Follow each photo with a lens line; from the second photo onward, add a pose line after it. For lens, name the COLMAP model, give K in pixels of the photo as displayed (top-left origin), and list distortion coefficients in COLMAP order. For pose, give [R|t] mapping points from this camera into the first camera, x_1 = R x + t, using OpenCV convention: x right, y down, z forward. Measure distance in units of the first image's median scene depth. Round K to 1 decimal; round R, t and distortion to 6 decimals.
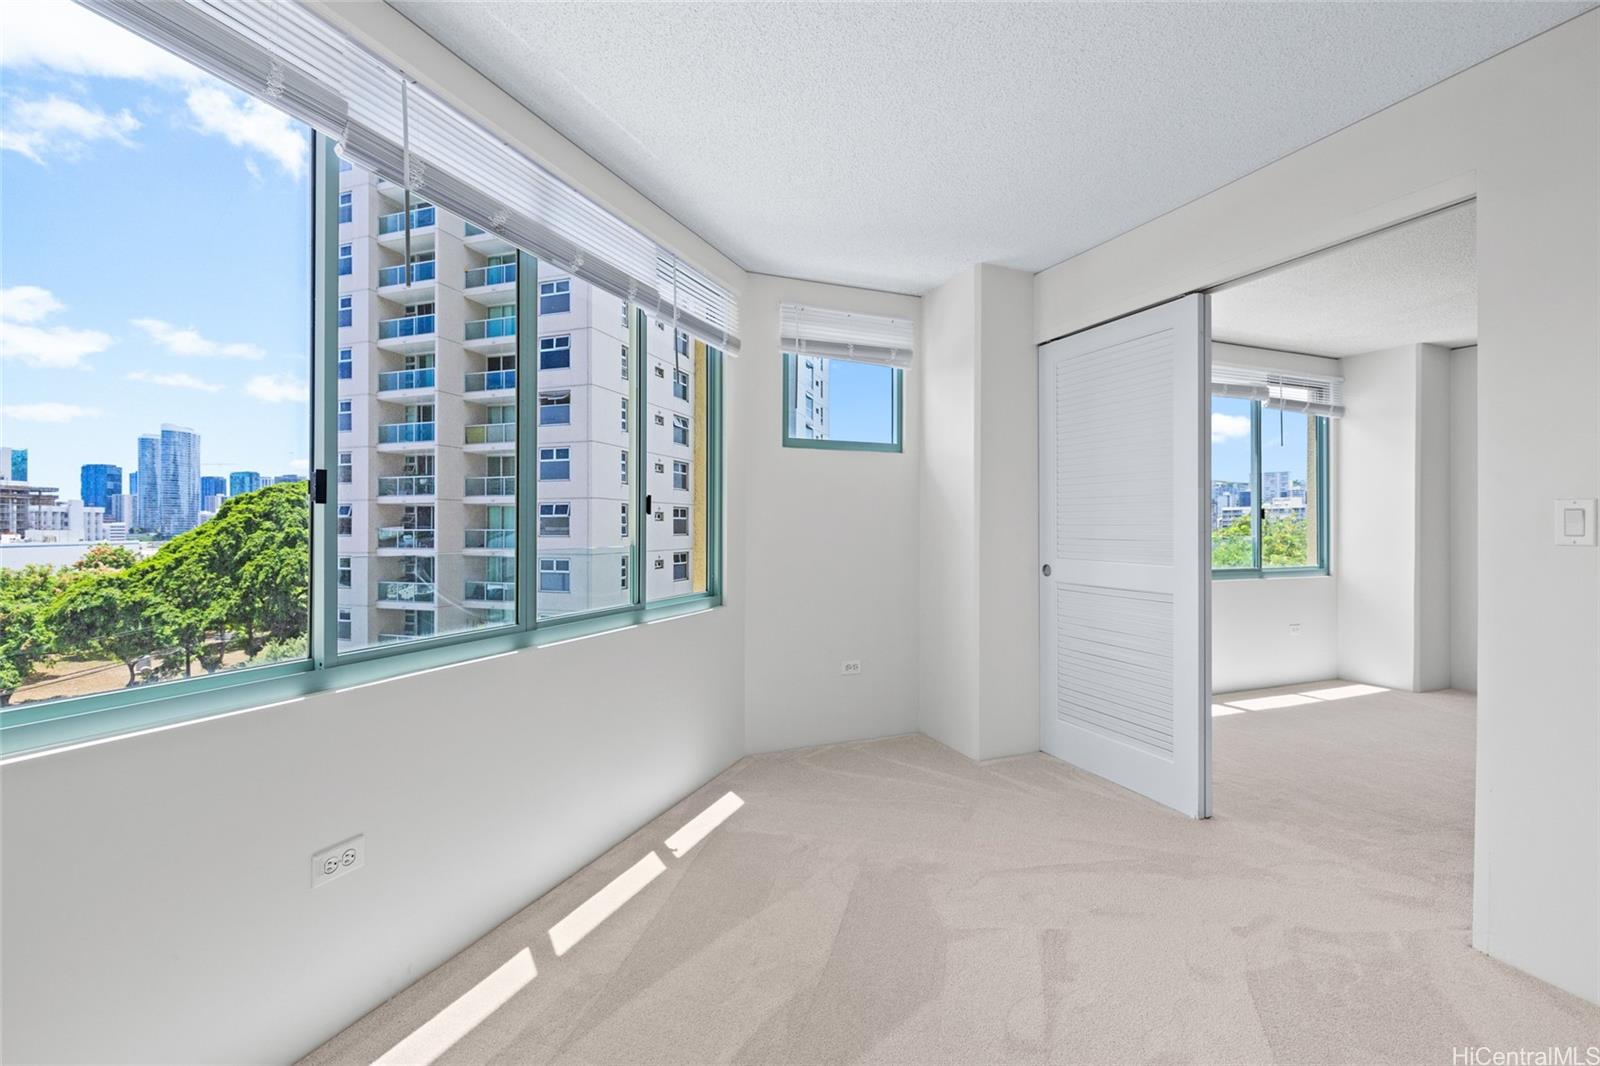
lens RADIAL K [[679.5, 0, 802.5], [0, 679.5, 519.9], [0, 0, 1]] dist [0.001107, 0.000220]
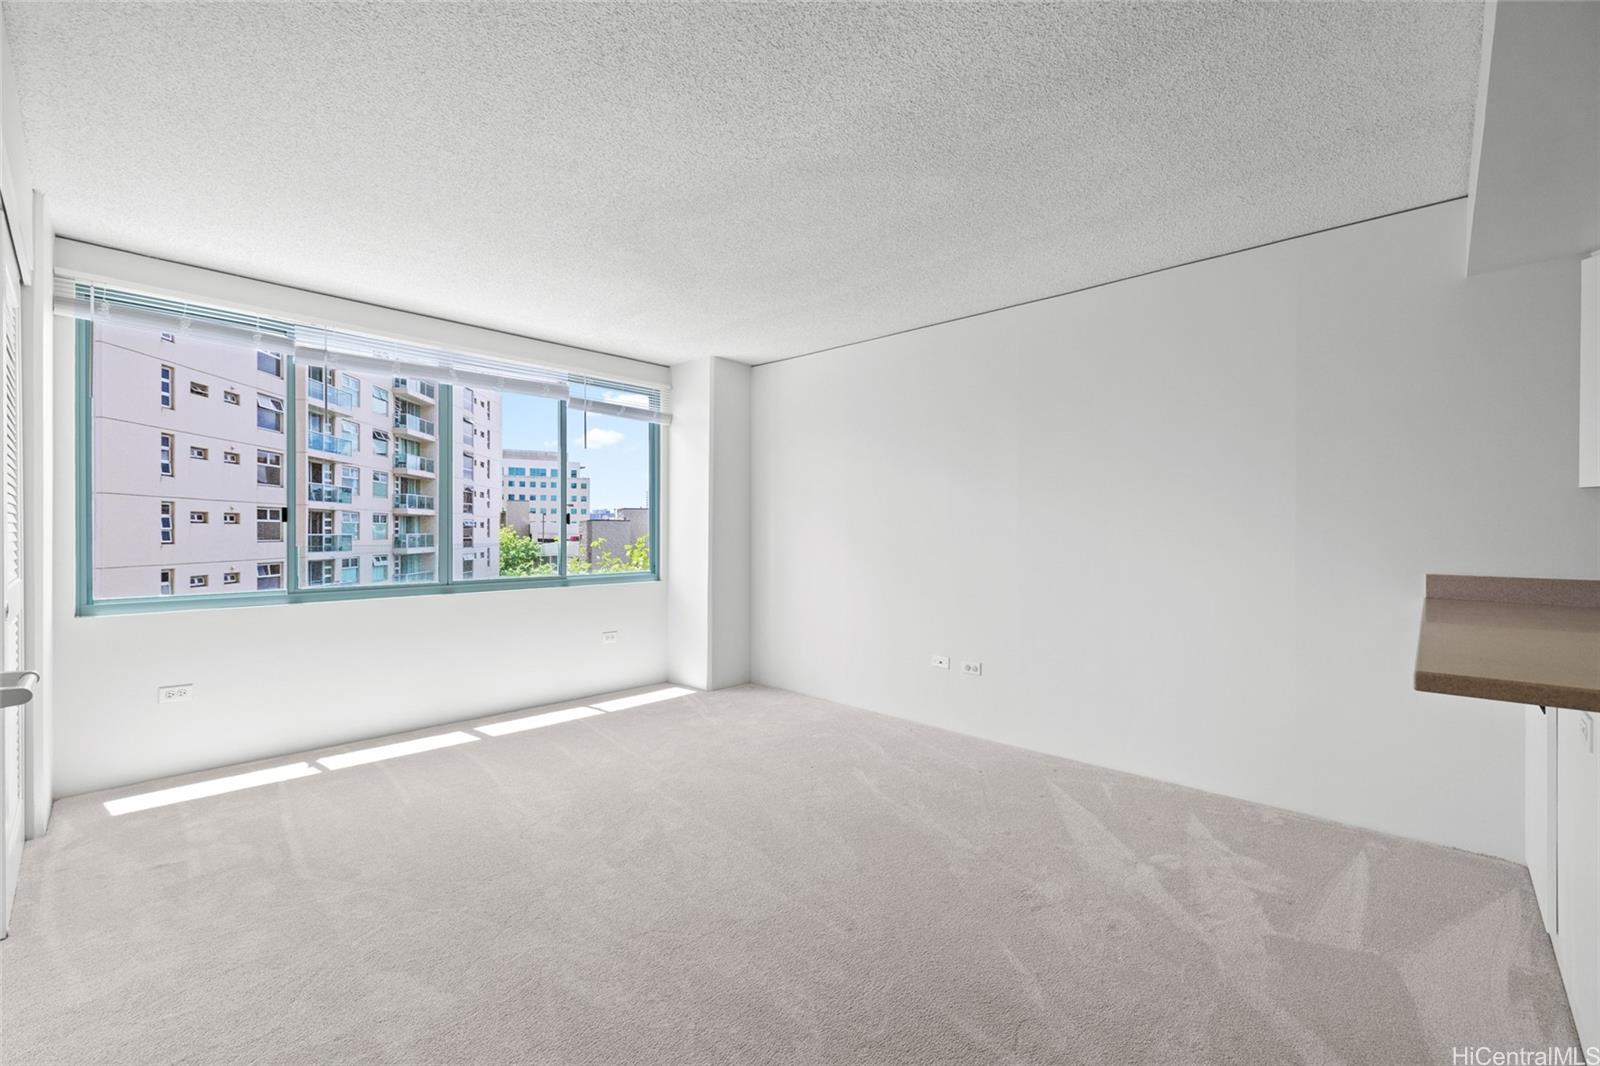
lens RADIAL K [[672.1, 0, 800.0], [0, 672.1, 533.0], [0, 0, 1]] dist [-0.000723, -0.000165]
pose [[0.912747, 0.000926, 0.408524, 0.589344], [-0.005792, 0.999926, 0.010674, -0.001584], [-0.408484, -0.012109, 0.912685, 0.007431]]
